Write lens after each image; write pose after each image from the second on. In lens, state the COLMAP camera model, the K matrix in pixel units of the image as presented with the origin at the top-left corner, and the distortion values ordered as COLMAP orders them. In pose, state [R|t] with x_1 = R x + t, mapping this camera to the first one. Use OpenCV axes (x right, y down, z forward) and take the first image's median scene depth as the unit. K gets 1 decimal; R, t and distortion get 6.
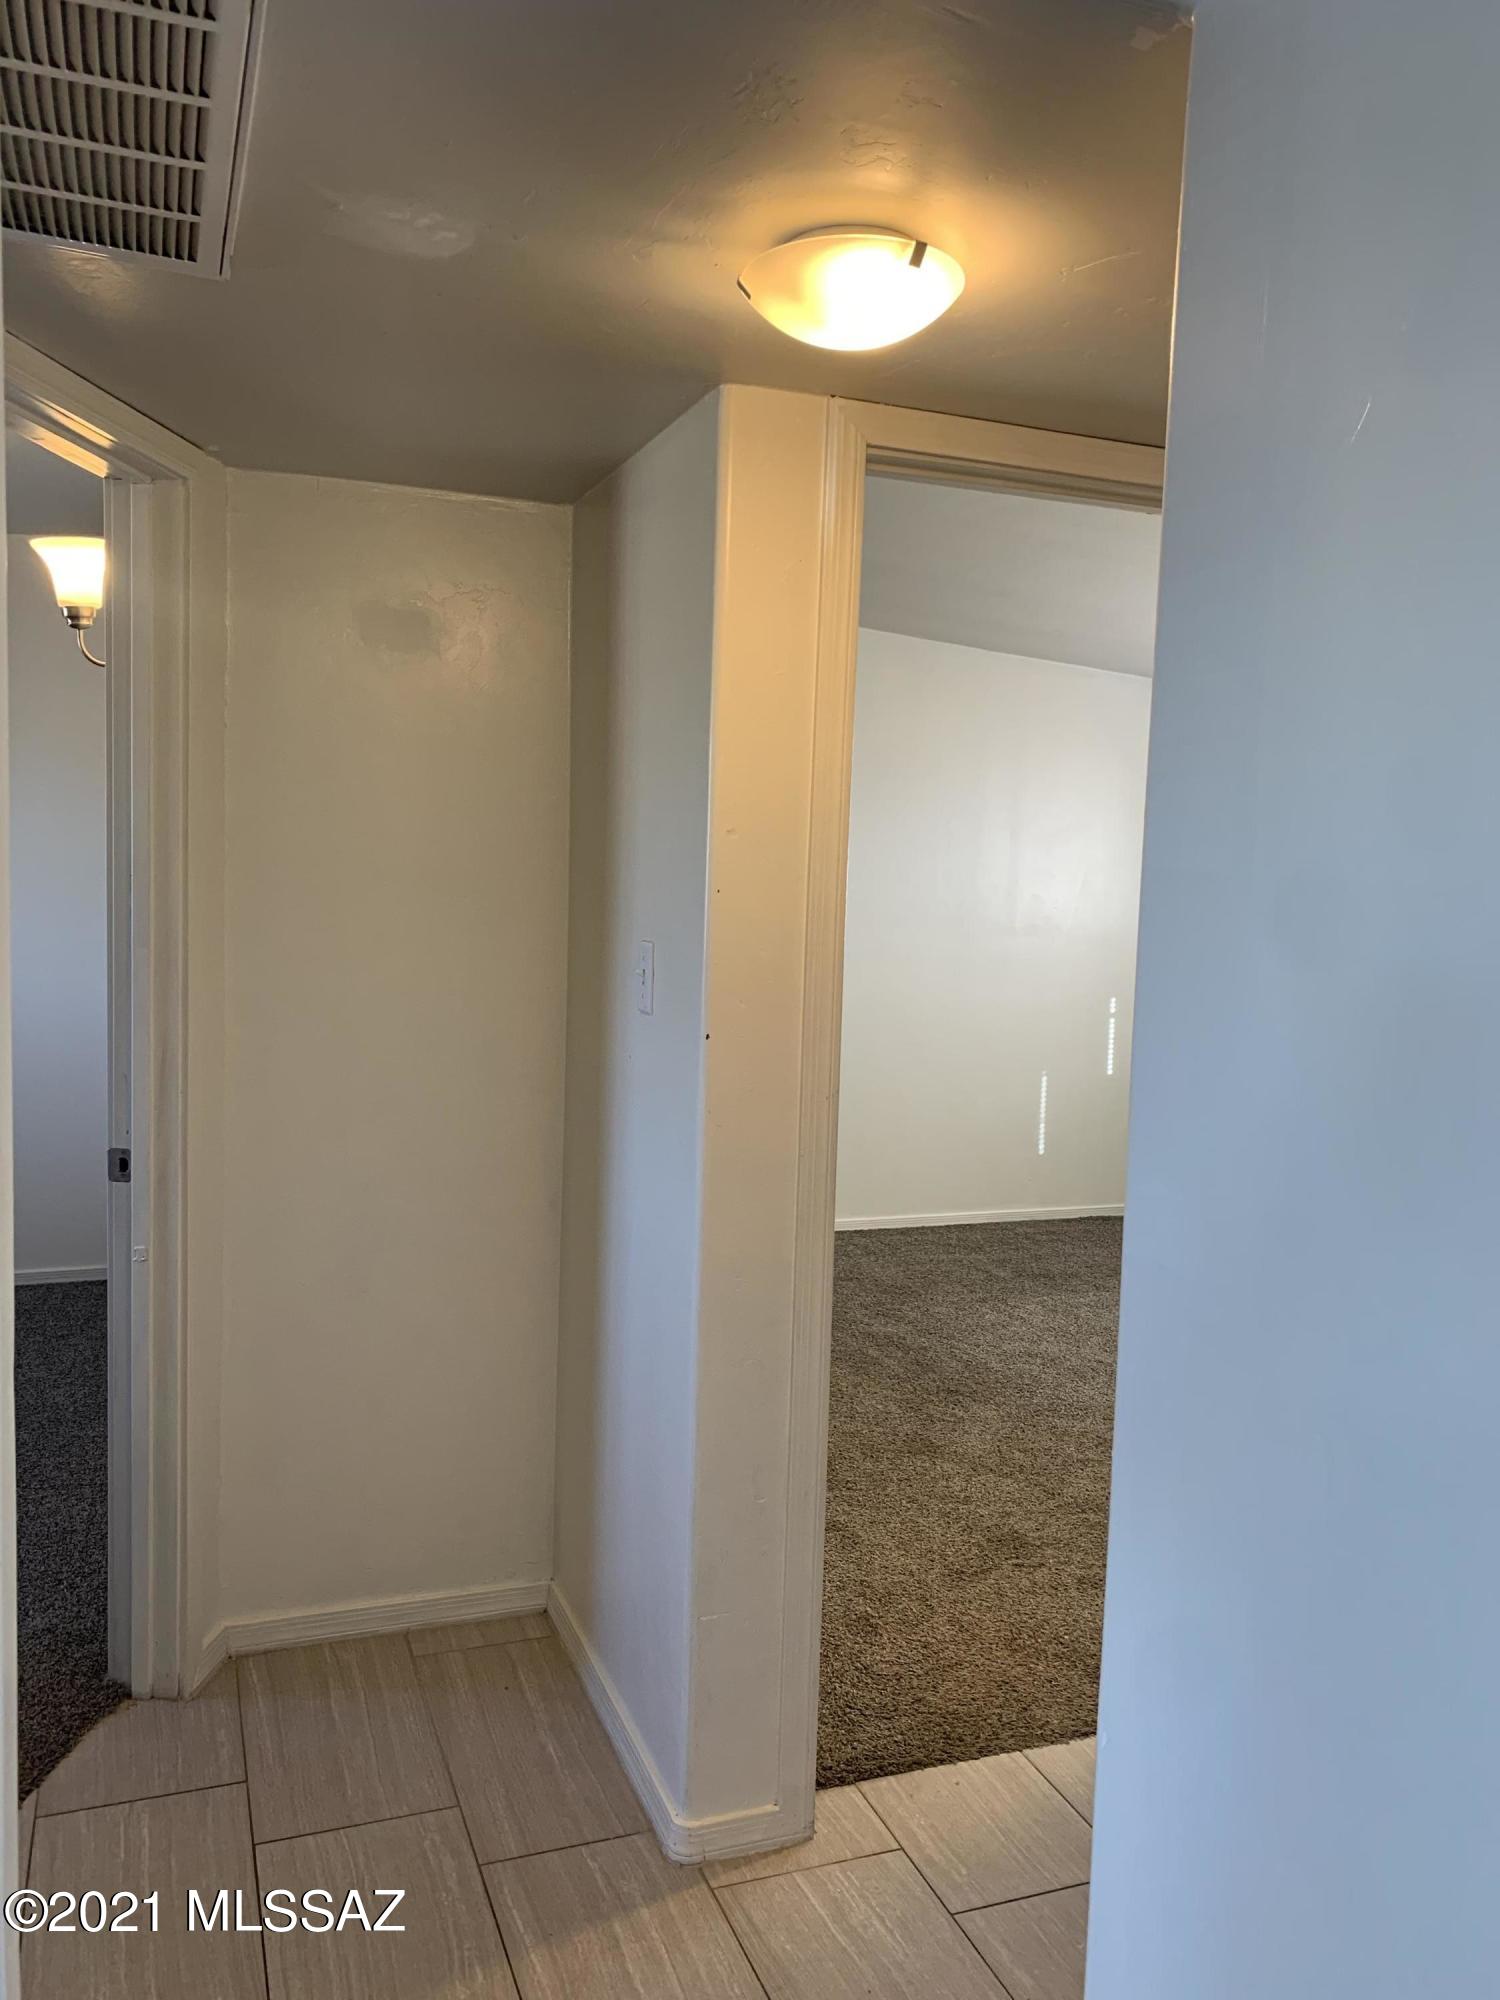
lens RADIAL K [[1536.7, 0, 717.8], [0, 1536.7, 994.1], [0, 0, 1]] dist [0.062264, -0.067026]
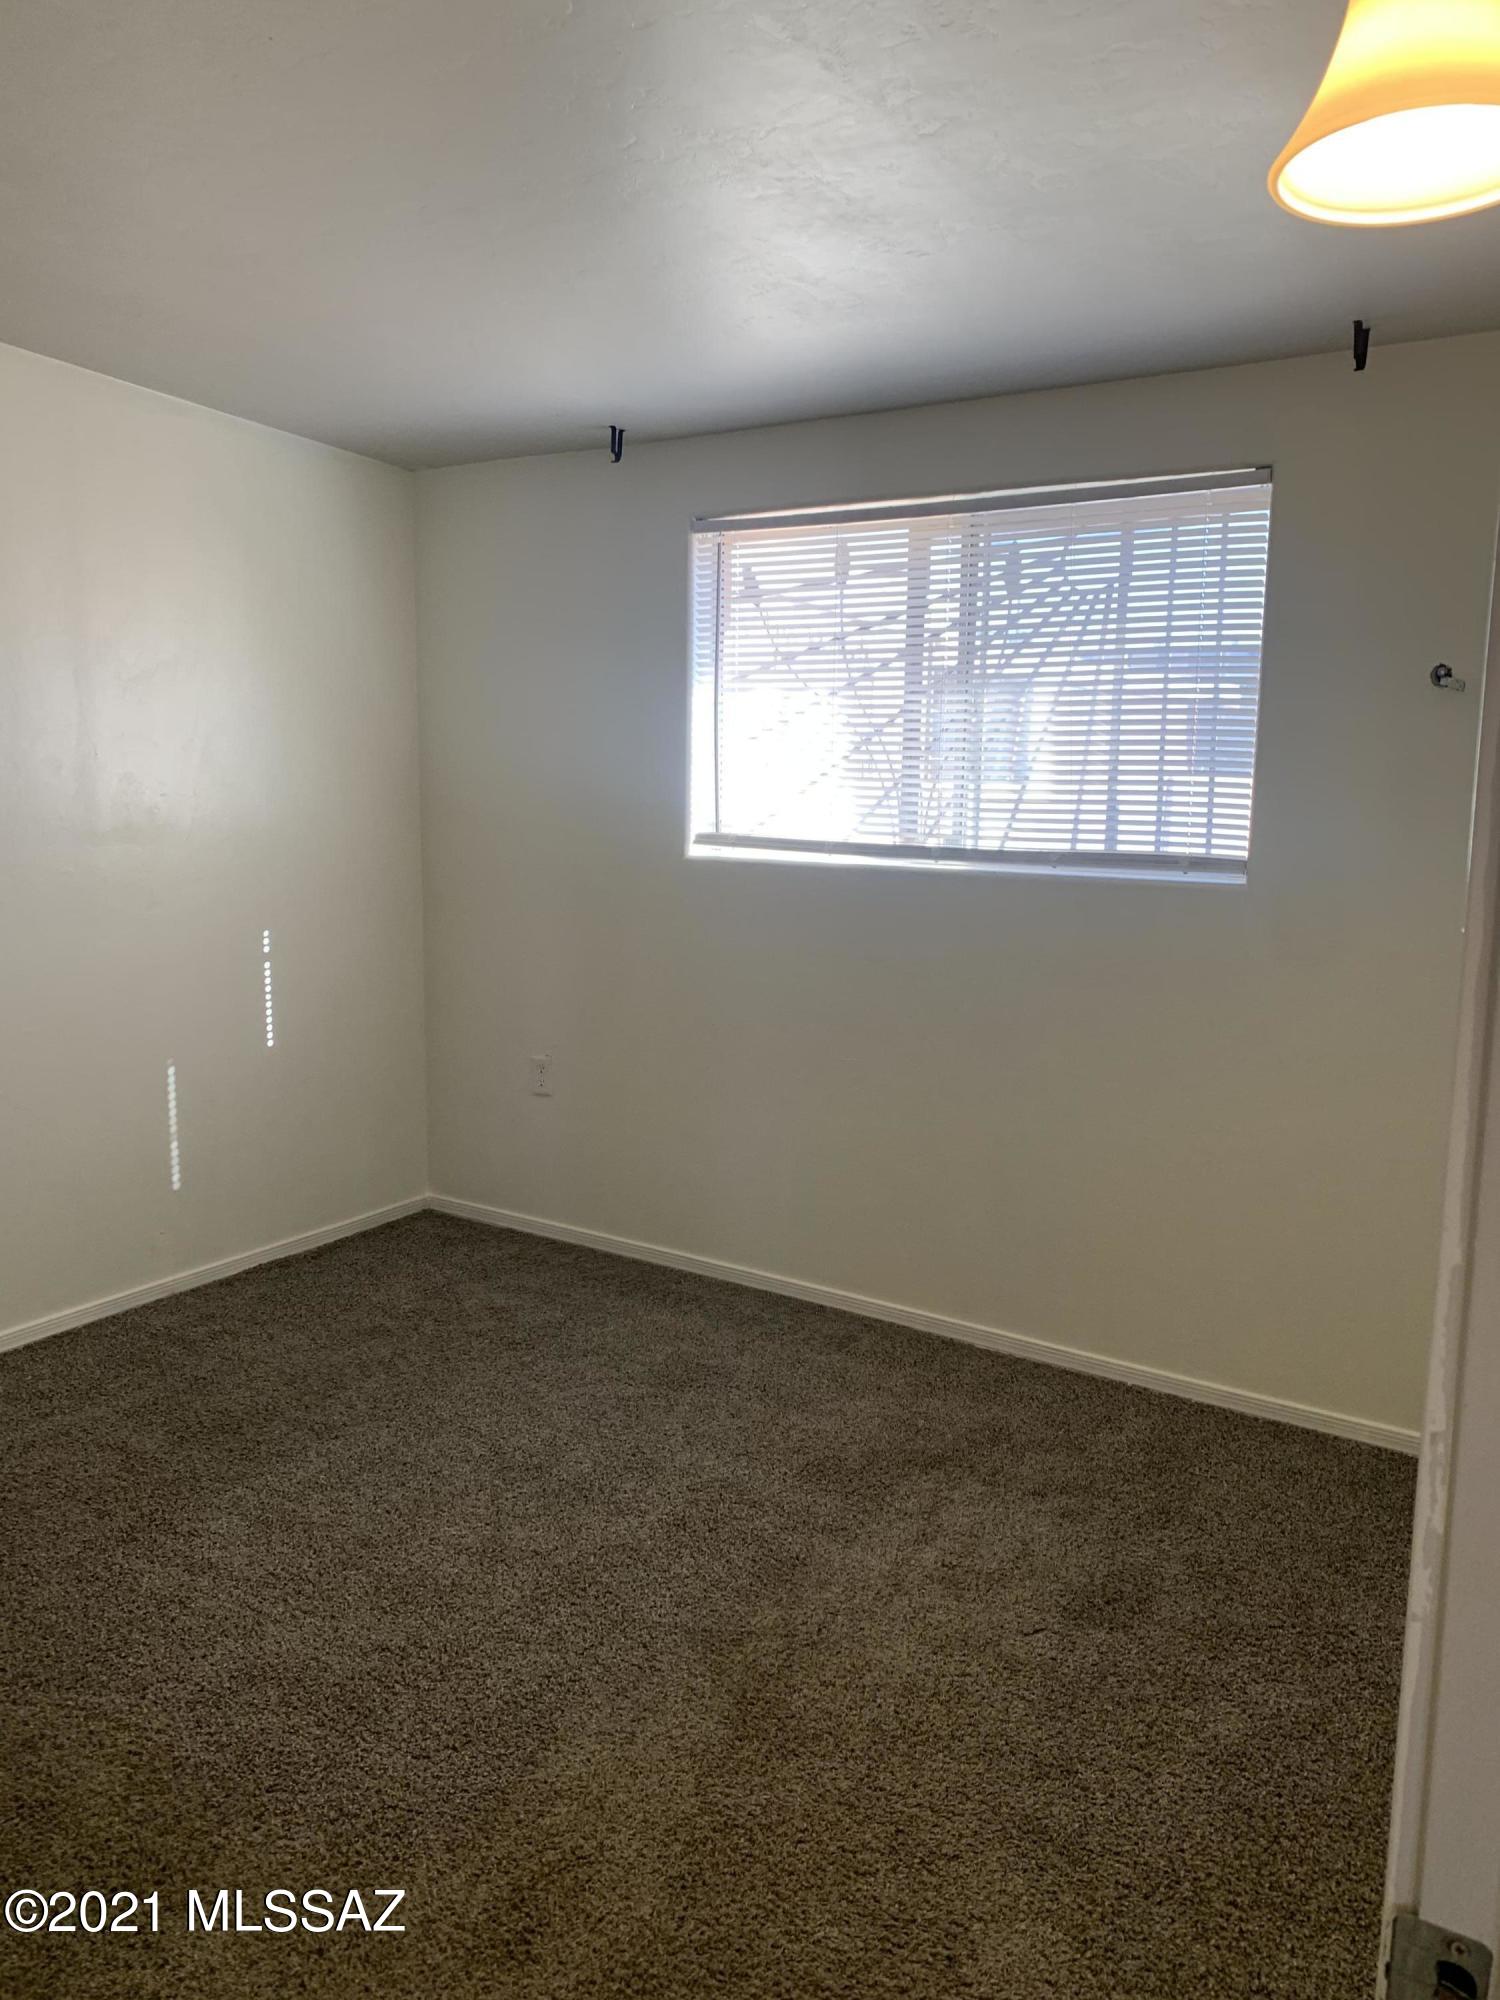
lens RADIAL K [[1536.7, 0, 717.8], [0, 1536.7, 994.1], [0, 0, 1]] dist [0.062264, -0.067026]
pose [[0.820662, -0.107225, 0.561263, 0.050473], [0.055777, 0.992578, 0.108069, -0.034882], [-0.568685, -0.057382, 0.820552, 0.404337]]
